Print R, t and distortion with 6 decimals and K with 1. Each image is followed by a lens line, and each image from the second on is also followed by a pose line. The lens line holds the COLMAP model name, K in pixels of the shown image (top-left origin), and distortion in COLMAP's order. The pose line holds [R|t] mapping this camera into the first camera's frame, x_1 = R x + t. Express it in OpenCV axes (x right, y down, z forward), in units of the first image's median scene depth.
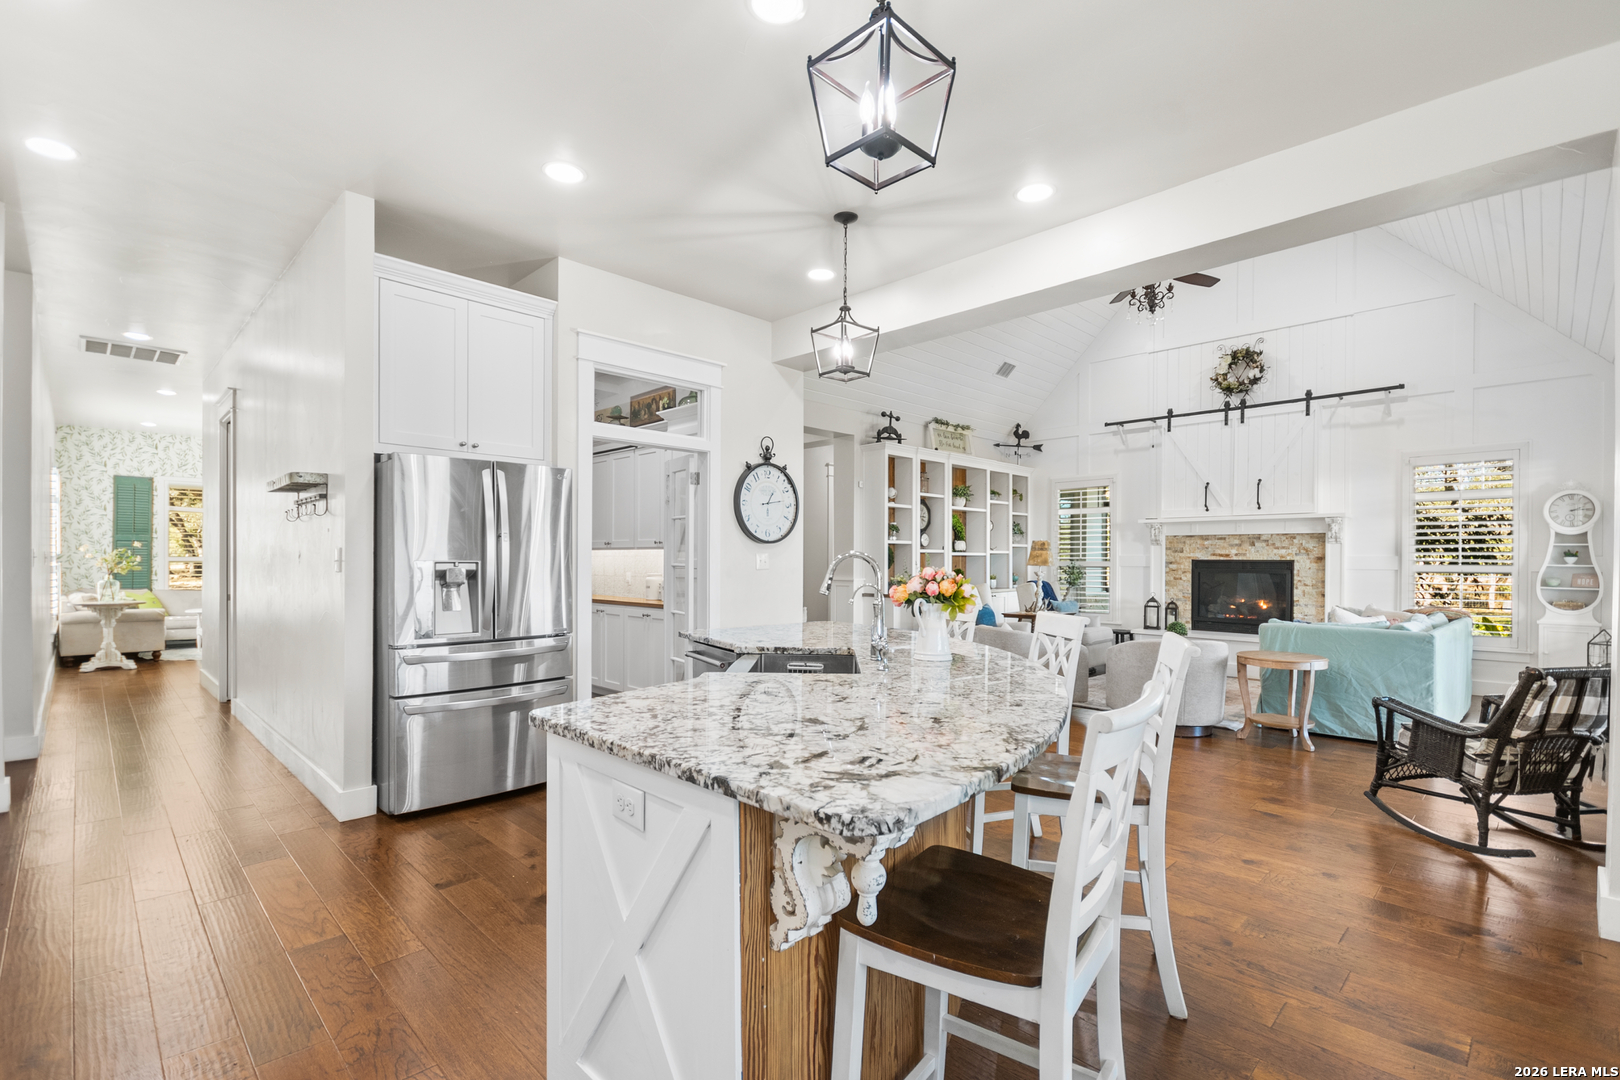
lens RADIAL K [[729.4, 0, 818.0], [0, 729.4, 562.5], [0, 0, 1]] dist [0.002892, -0.000235]
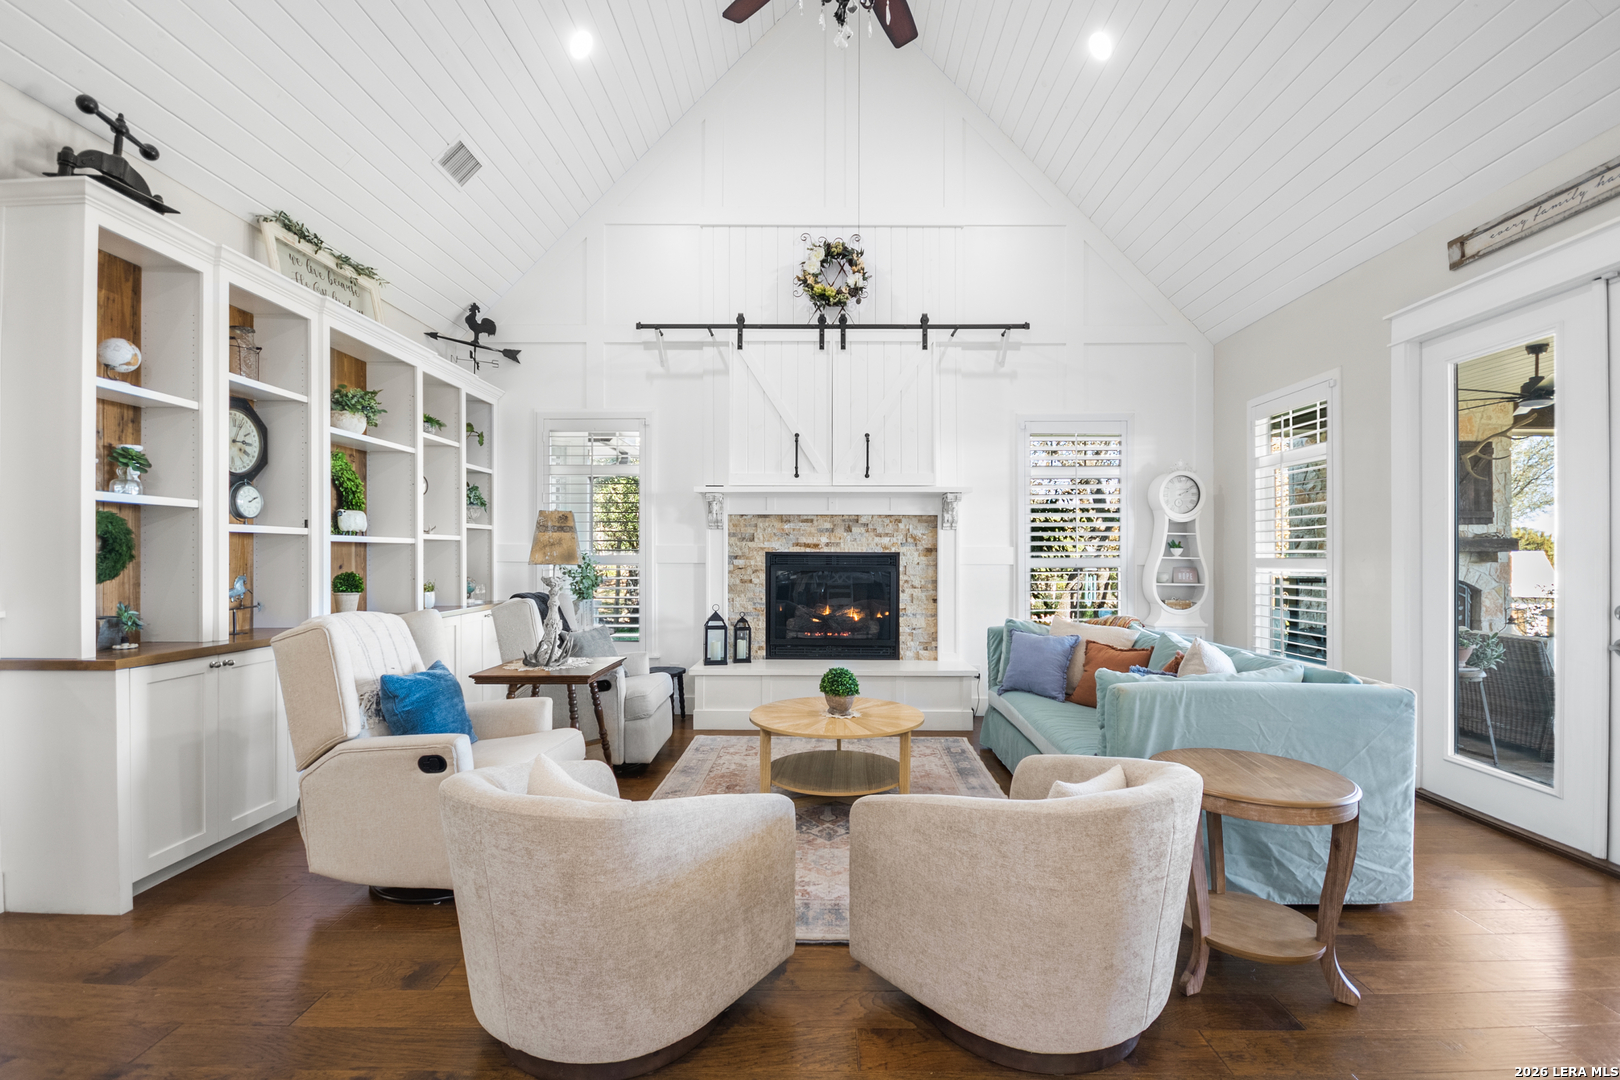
lens RADIAL K [[719.3, 0, 822.8], [0, 719.3, 551.3], [0, 0, 1]] dist [-0.000009, 0.000261]
pose [[0.710287, 0.000350, 0.703912, 0.112721], [0.005447, 0.999967, -0.005993, -0.000387], [-0.703891, 0.008090, 0.710261, 0.611532]]
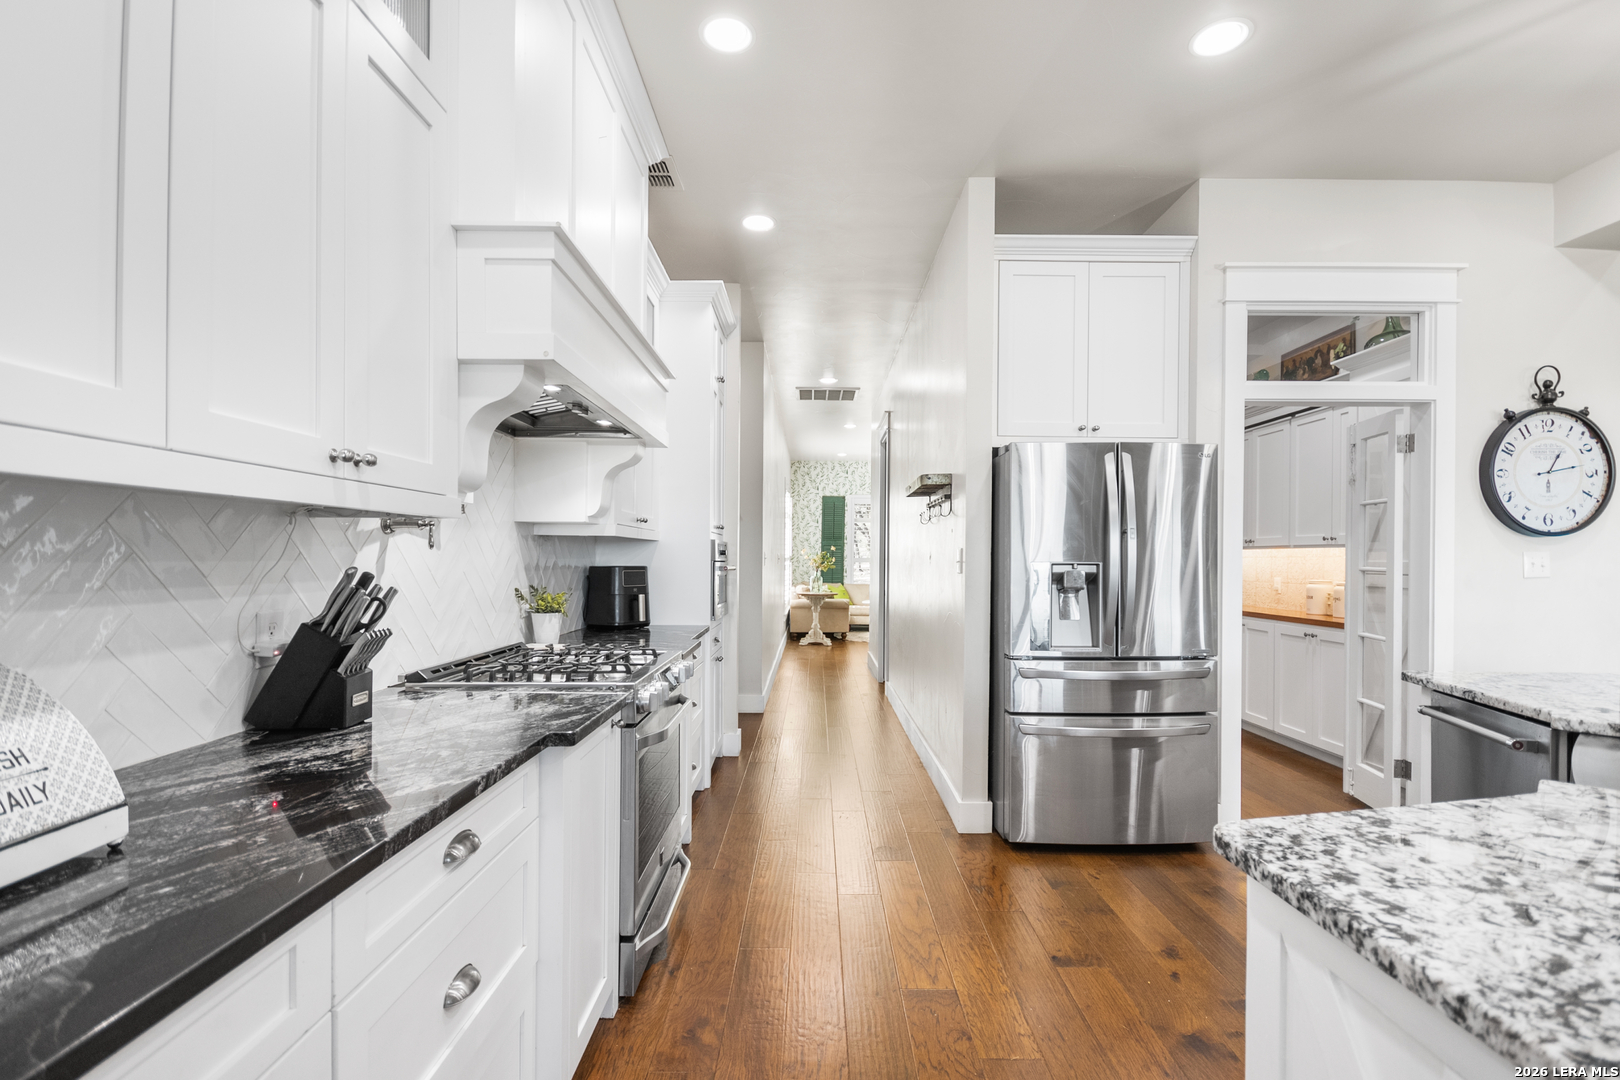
lens RADIAL K [[729.4, 0, 818.0], [0, 729.4, 562.5], [0, 0, 1]] dist [0.002892, -0.000235]
pose [[0.705814, 0.004684, -0.708382, -0.048400], [-0.006297, 0.999980, 0.000339, -0.000260], [0.708369, 0.004222, 0.705829, 0.086286]]
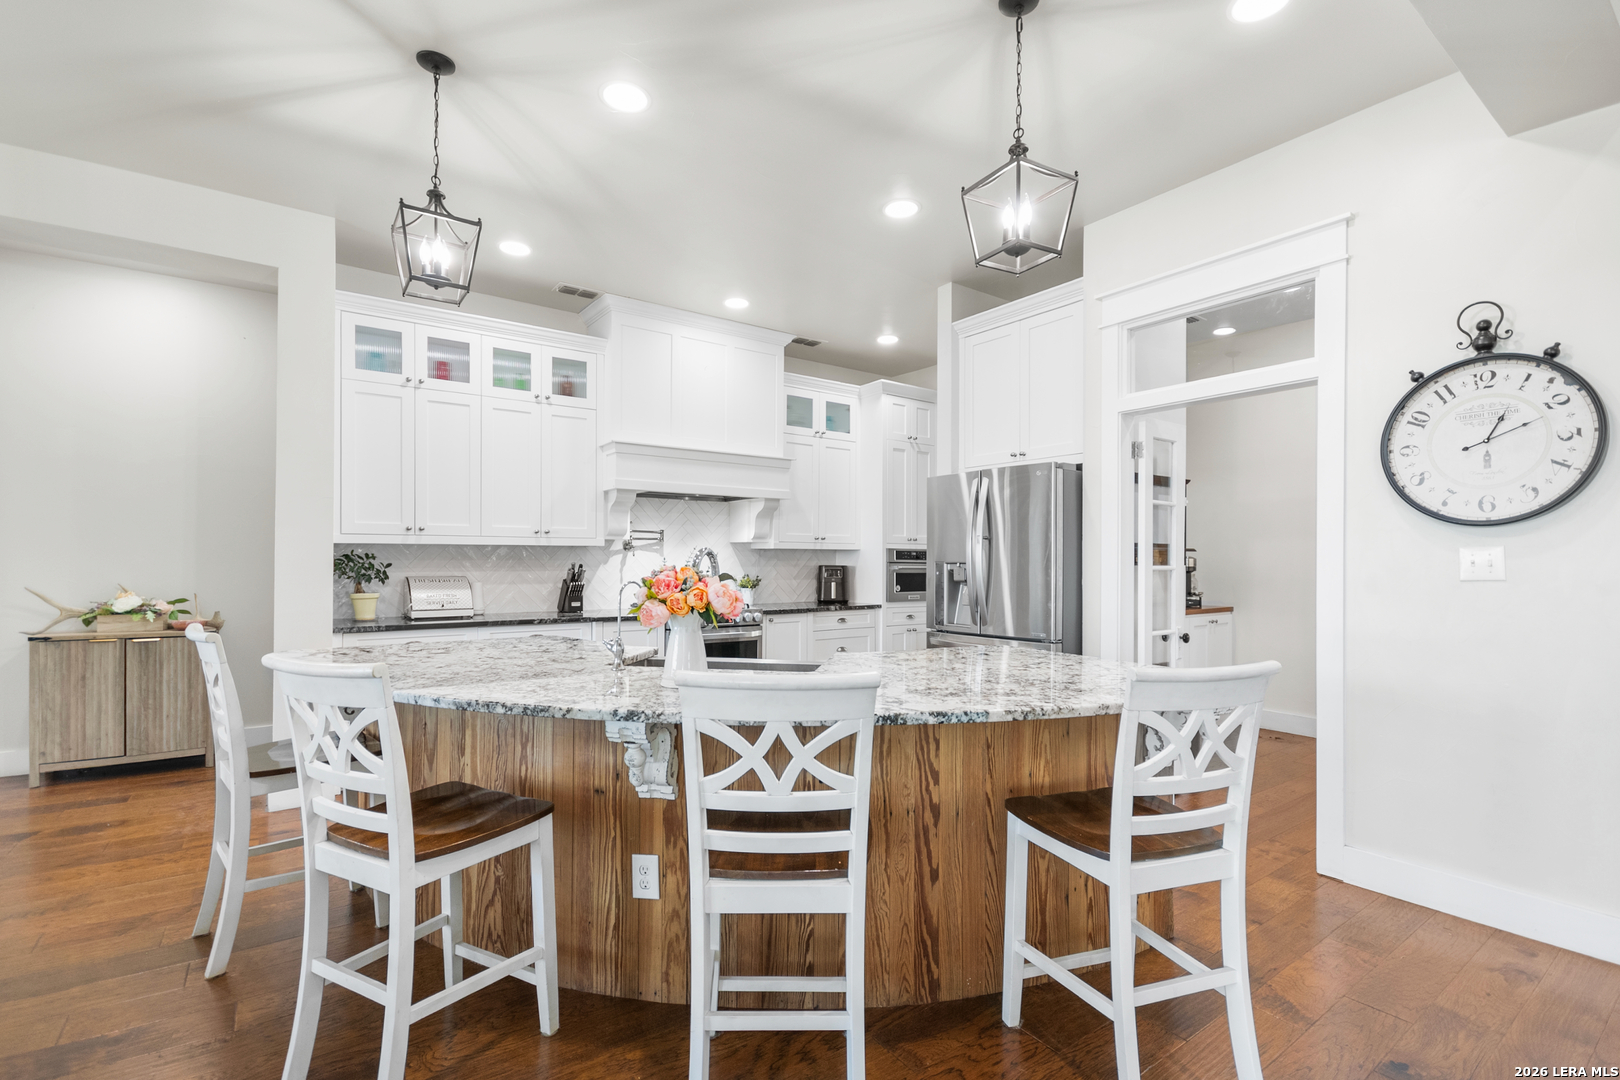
lens RADIAL K [[719.2, 0, 819.3], [0, 719.2, 549.7], [0, 0, 1]] dist [0.020917, -0.017074]
pose [[-0.155239, -0.022810, -0.987614, 0.333675], [-0.010891, 0.999712, -0.021378, 0.002663], [0.987817, 0.007437, -0.155443, 0.472872]]
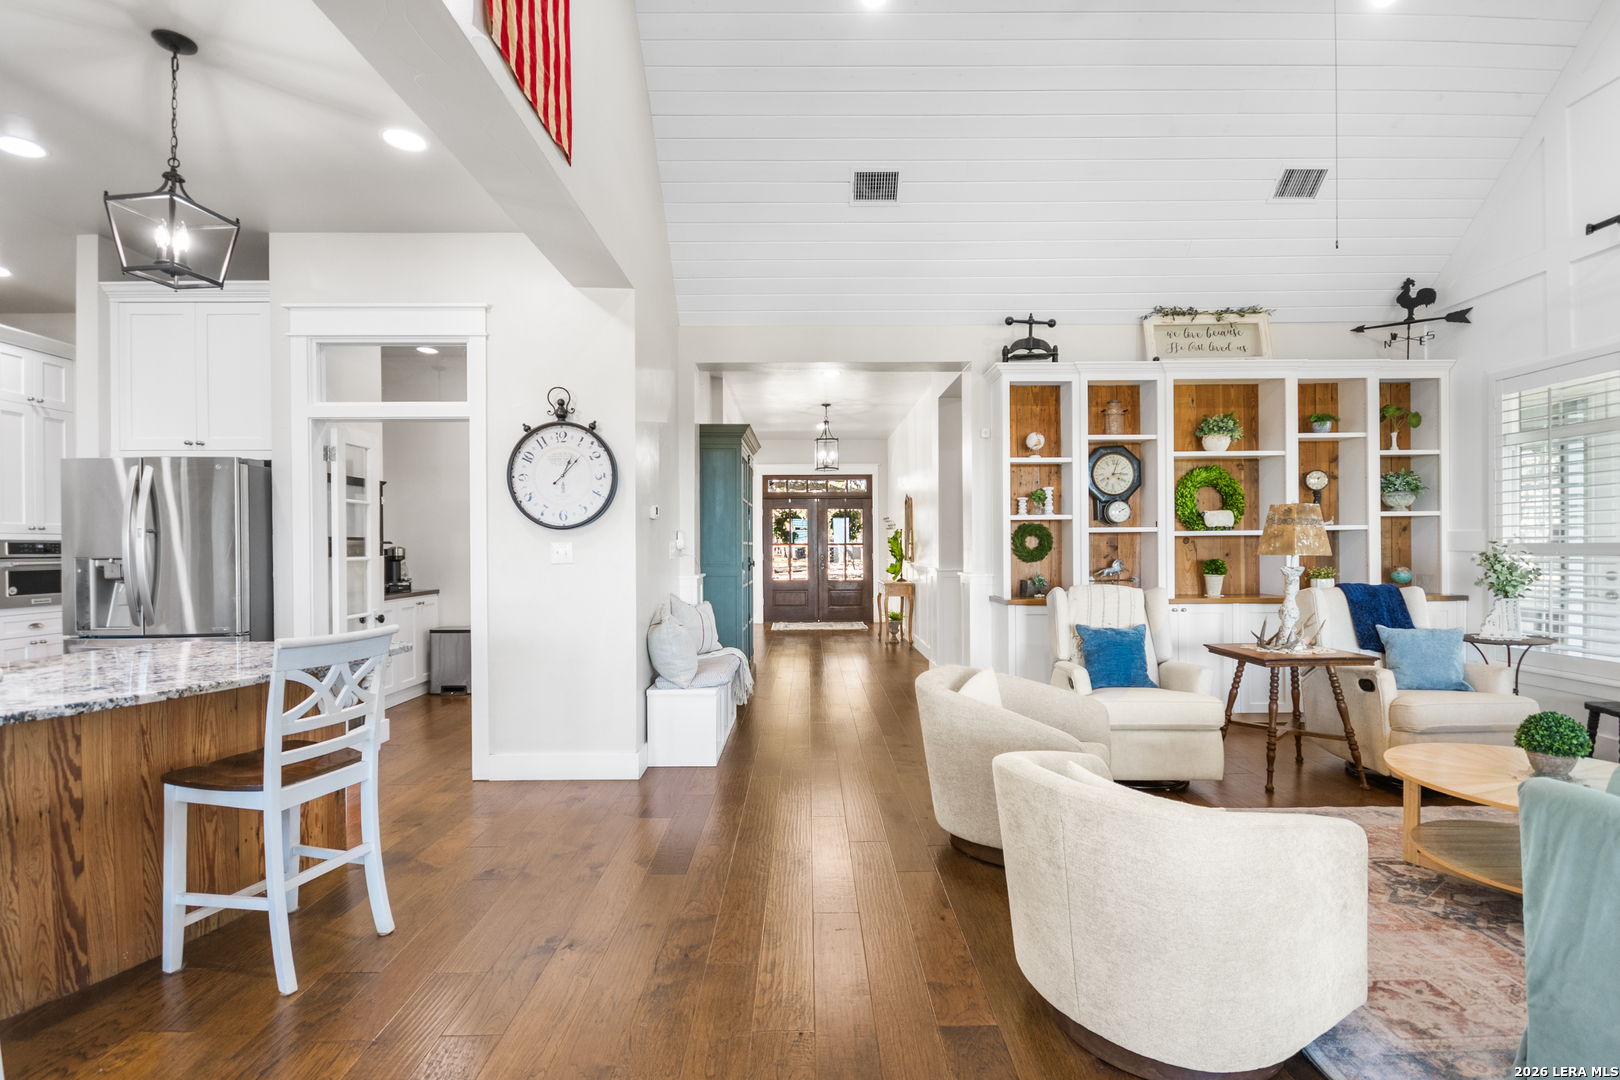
lens RADIAL K [[719.2, 0, 819.3], [0, 719.2, 549.7], [0, 0, 1]] dist [0.020917, -0.017074]
pose [[0.717611, -0.007085, -0.696409, 0.465094], [0.008864, 0.999960, -0.001039, -0.001491], [0.696388, -0.005427, 0.717645, 0.475332]]
